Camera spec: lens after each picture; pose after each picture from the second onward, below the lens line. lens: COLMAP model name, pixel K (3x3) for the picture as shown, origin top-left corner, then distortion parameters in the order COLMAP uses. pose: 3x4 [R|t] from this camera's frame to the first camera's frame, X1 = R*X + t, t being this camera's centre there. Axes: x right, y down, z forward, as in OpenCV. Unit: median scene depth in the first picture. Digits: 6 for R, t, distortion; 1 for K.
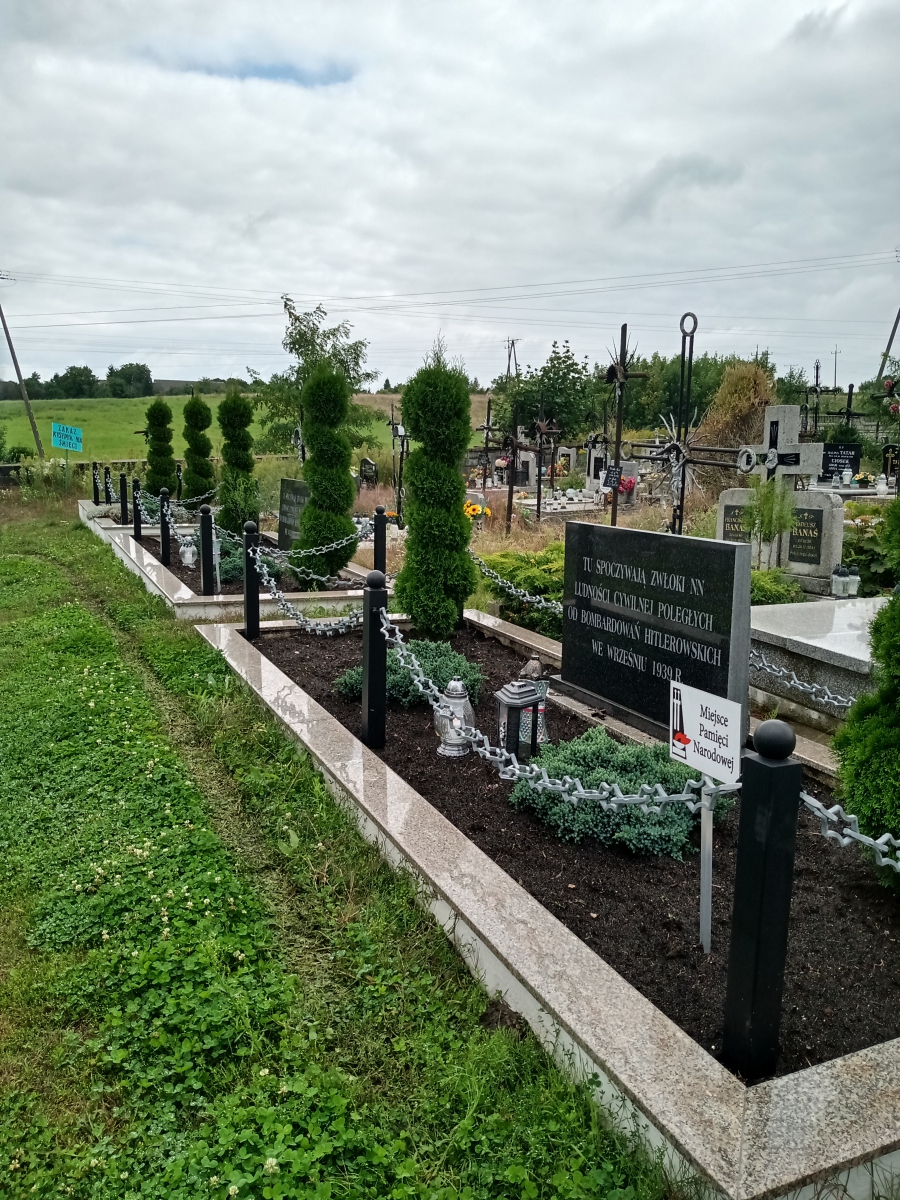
lens RADIAL K [[937.4, 0, 450.0], [0, 937.4, 600.0], [0, 0, 1]] dist [0.045777, -0.004103]
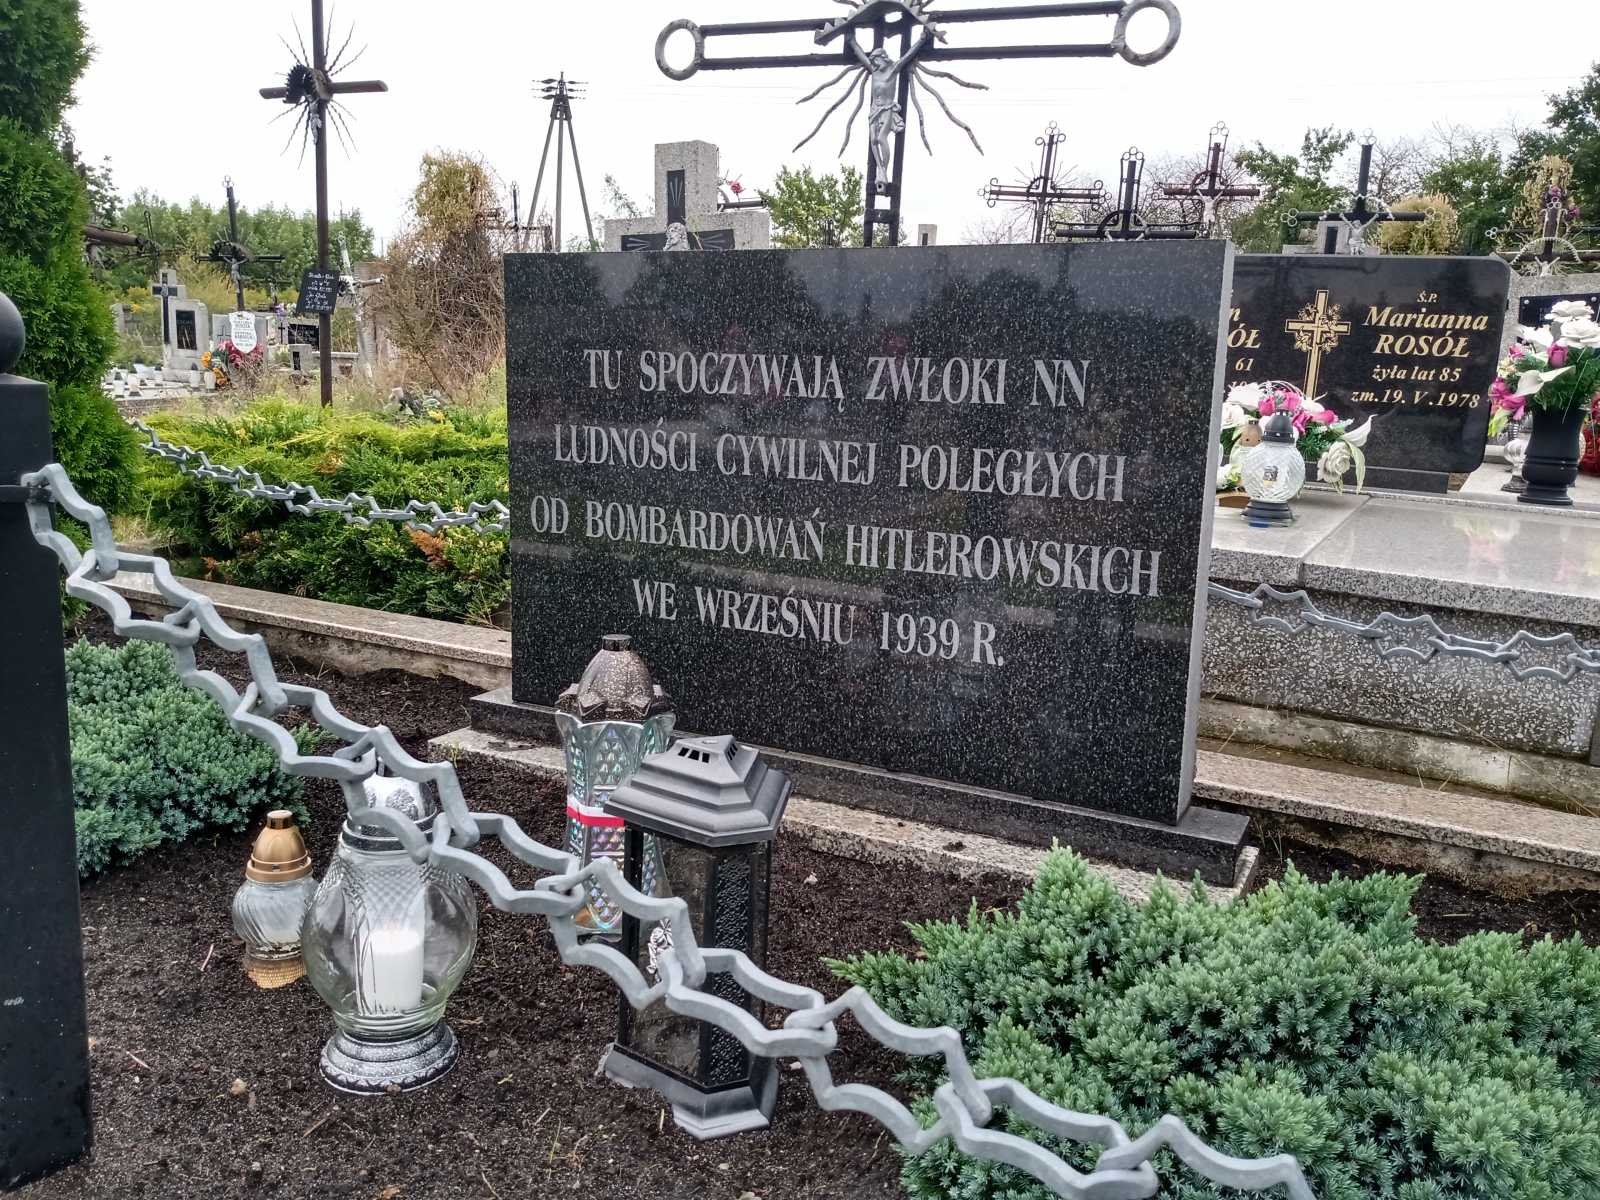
lens RADIAL K [[1249.9, 0, 800.0], [0, 1249.9, 600.0], [0, 0, 1]] dist [0.045777, -0.004103]
pose [[0.799059, -0.106004, 0.591834, -0.084624], [0.082572, 0.994356, 0.066617, 0.023386], [-0.595556, -0.004362, 0.803302, 0.576295]]
